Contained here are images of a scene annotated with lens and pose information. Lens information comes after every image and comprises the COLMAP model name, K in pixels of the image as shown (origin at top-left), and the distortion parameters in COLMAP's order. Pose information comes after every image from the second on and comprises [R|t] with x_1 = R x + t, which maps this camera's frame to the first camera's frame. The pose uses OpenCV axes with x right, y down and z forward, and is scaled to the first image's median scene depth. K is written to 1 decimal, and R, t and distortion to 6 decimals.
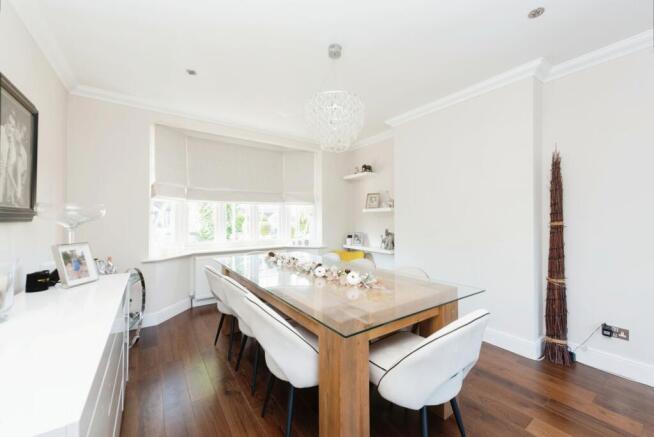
lens RADIAL K [[263.2, 0, 328.8], [0, 263.2, 217.5], [0, 0, 1]] dist [-0.000984, -0.000248]
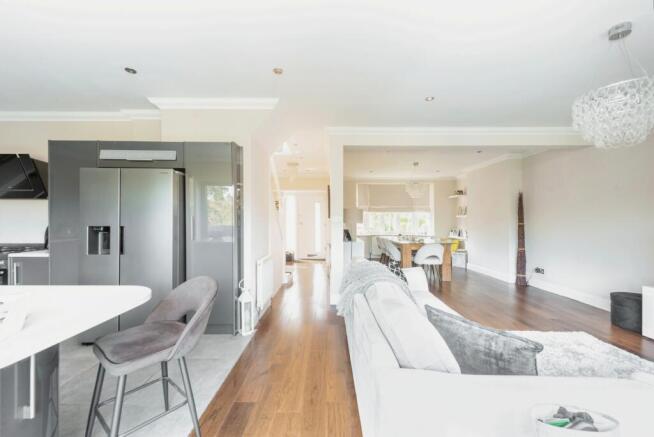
lens RADIAL K [[263.2, 0, 328.8], [0, 263.2, 217.5], [0, 0, 1]] dist [-0.000984, -0.000248]
pose [[0.825822, -0.003614, -0.563920, 0.752548], [0.001828, 0.999991, -0.003731, -0.024760], [0.563928, 0.002050, 0.825821, -1.721224]]
